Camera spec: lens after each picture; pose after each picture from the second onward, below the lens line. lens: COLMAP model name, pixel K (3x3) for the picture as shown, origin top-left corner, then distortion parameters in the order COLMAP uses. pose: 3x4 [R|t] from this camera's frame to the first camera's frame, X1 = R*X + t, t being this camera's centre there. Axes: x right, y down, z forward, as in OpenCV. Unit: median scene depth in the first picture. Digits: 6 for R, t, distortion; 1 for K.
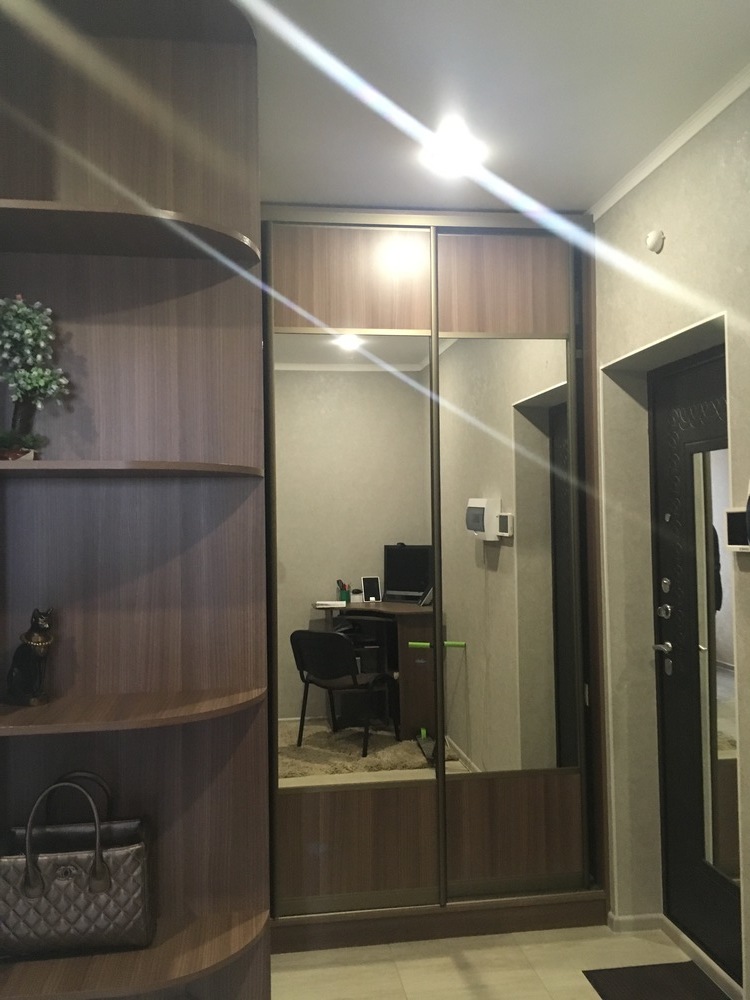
lens RADIAL K [[858.9, 0, 375.0], [0, 858.9, 500.0], [0, 0, 1]] dist [0.084790, -0.121336]
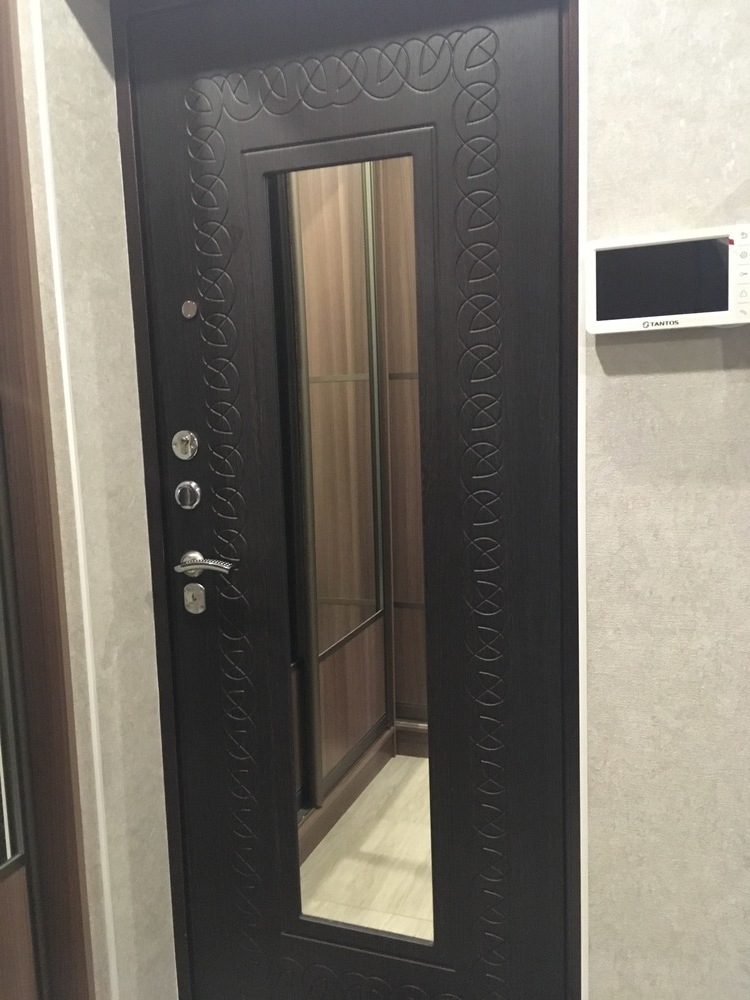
lens RADIAL K [[858.9, 0, 375.0], [0, 858.9, 500.0], [0, 0, 1]] dist [0.084790, -0.121336]
pose [[0.485885, -0.114808, 0.866450, -0.056497], [0.005813, 0.991738, 0.128150, 0.064960], [-0.874003, -0.057230, 0.482538, 0.642752]]
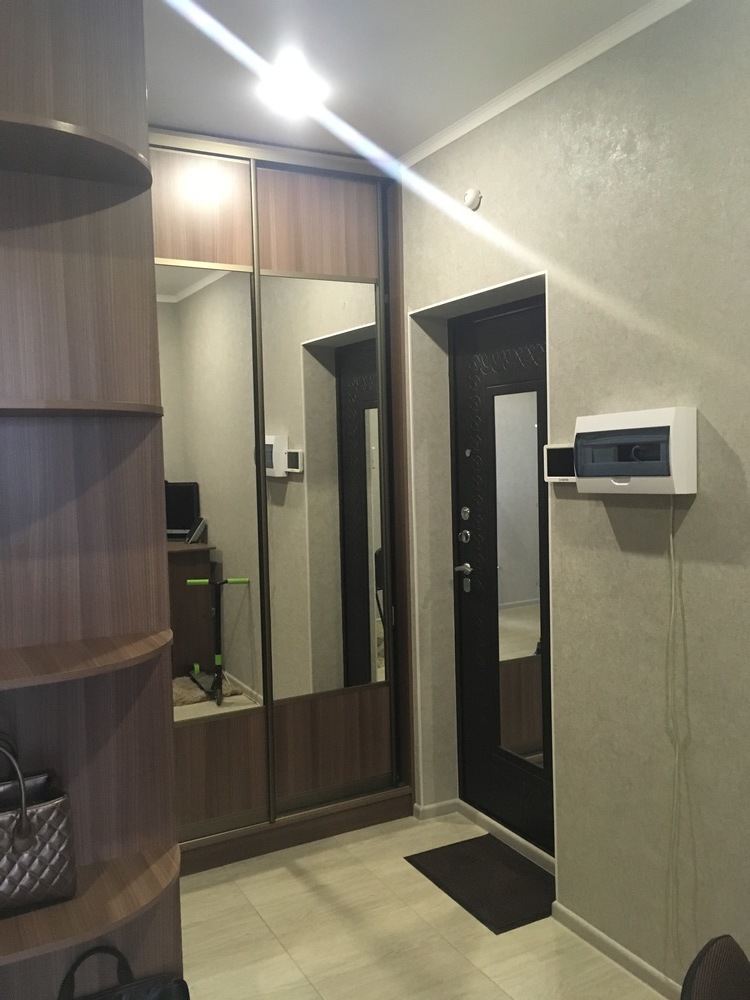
lens RADIAL K [[858.9, 0, 375.0], [0, 858.9, 500.0], [0, 0, 1]] dist [0.084790, -0.121336]
pose [[0.939569, -0.029240, 0.341108, -0.151557], [0.003194, 0.997051, 0.076671, -0.004482], [-0.342344, -0.070948, 0.936892, -0.002556]]
